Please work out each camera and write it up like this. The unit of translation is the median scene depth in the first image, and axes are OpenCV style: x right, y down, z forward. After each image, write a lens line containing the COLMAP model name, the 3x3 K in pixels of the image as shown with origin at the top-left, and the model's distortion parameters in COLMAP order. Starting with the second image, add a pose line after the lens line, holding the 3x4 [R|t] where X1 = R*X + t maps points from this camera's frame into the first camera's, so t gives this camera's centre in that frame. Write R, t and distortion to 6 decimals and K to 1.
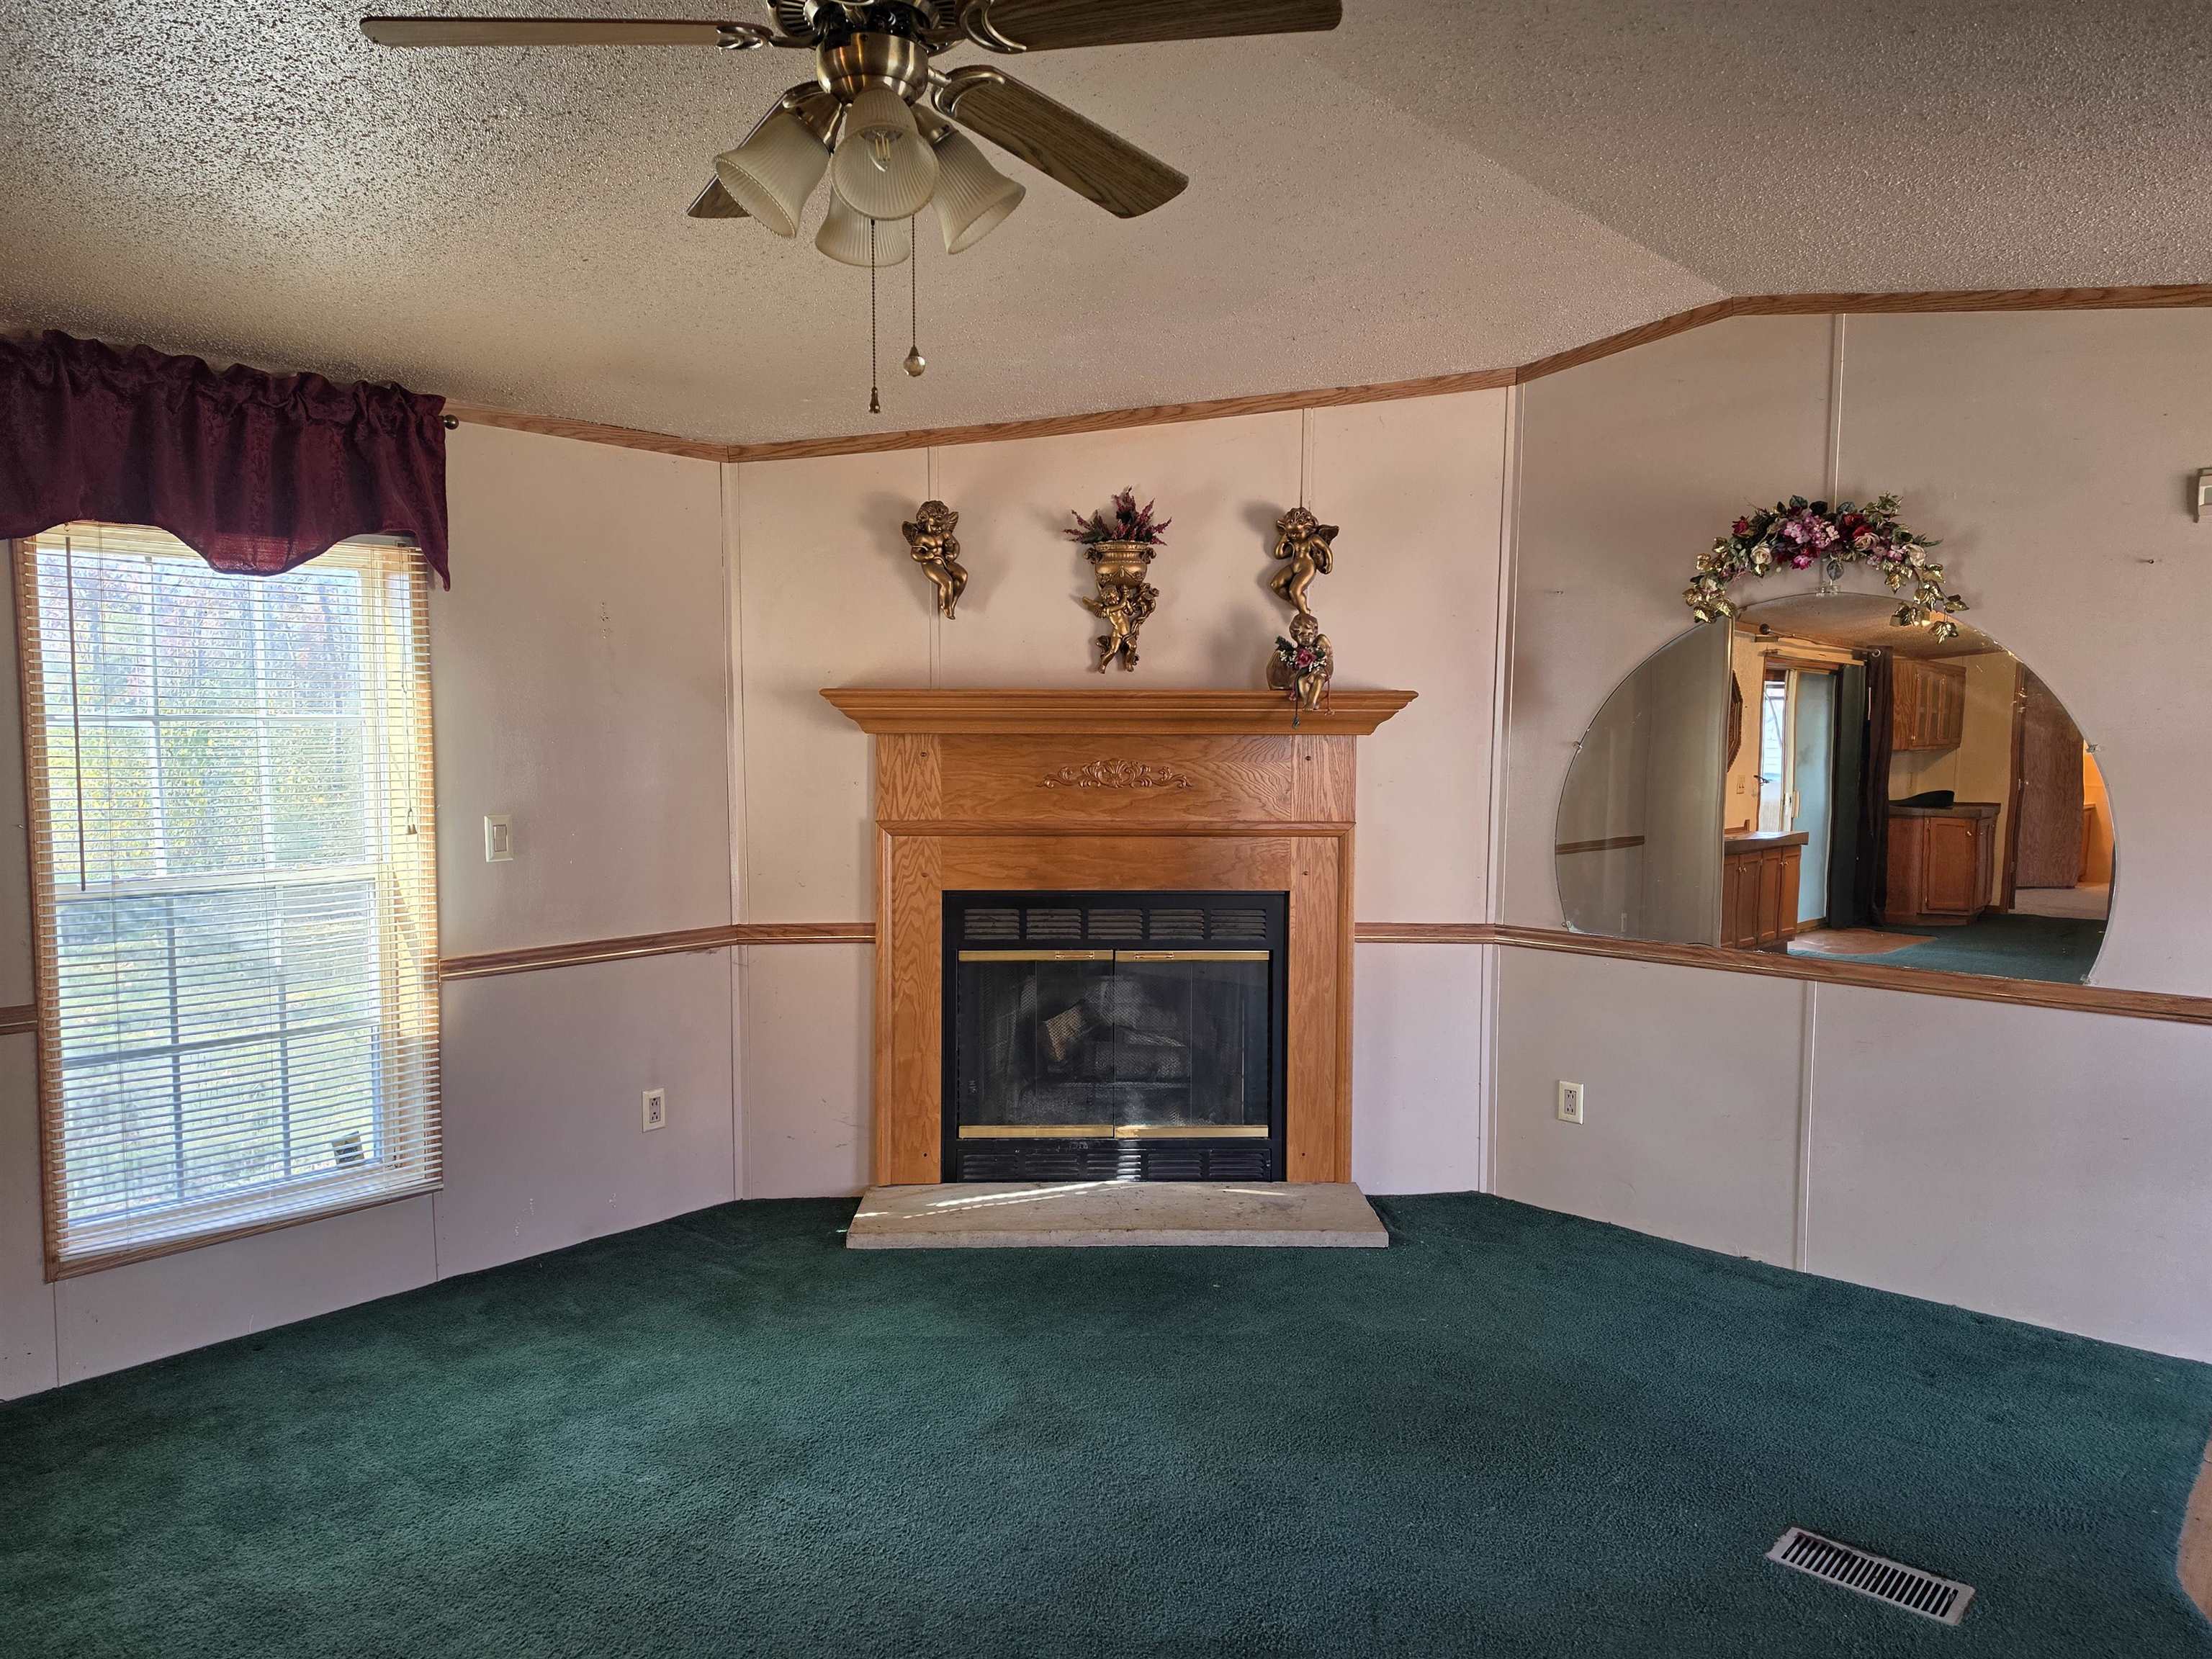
lens RADIAL K [[1511.8, 0, 1097.5], [0, 1511.8, 842.2], [0, 0, 1]] dist [0.067829, -0.088791]
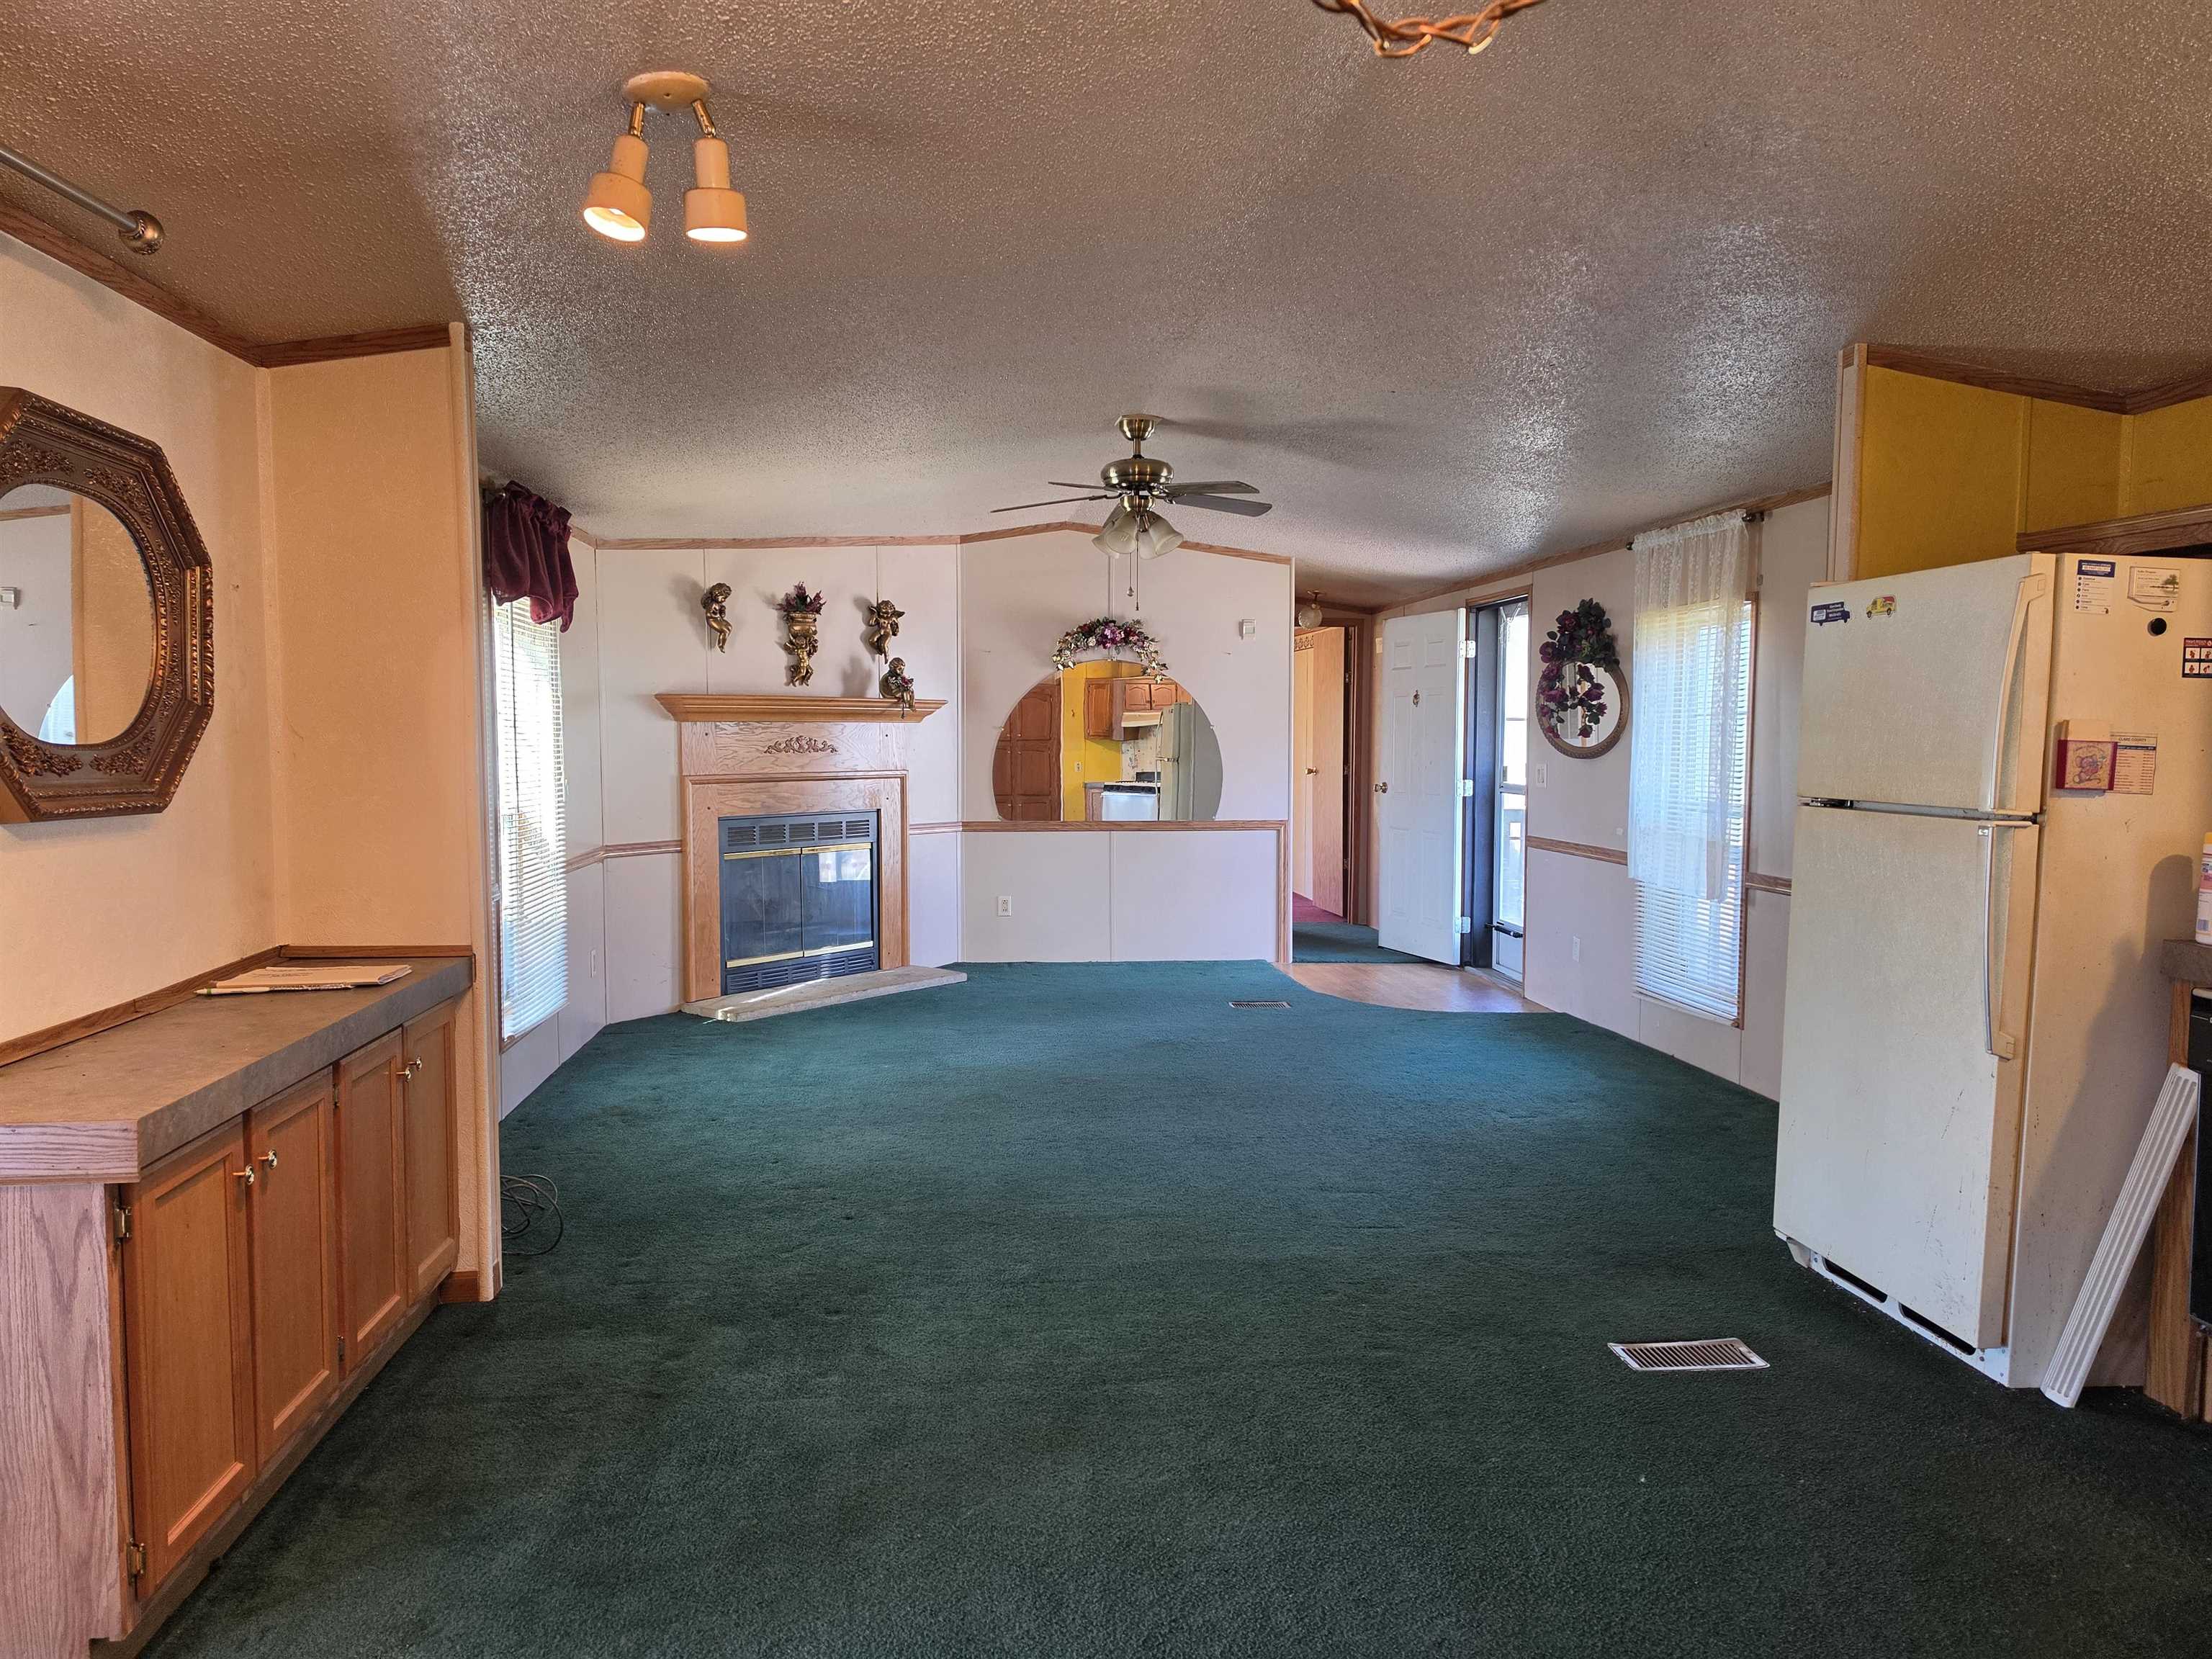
lens RADIAL K [[1511.8, 0, 1118.4], [0, 1511.8, 838.3], [0, 0, 1]] dist [0.067829, -0.088791]
pose [[0.657669, -0.059022, 0.750991, -1.074412], [0.065208, 0.997644, 0.021302, 0.048508], [-0.750480, 0.034961, 0.659968, -0.422320]]
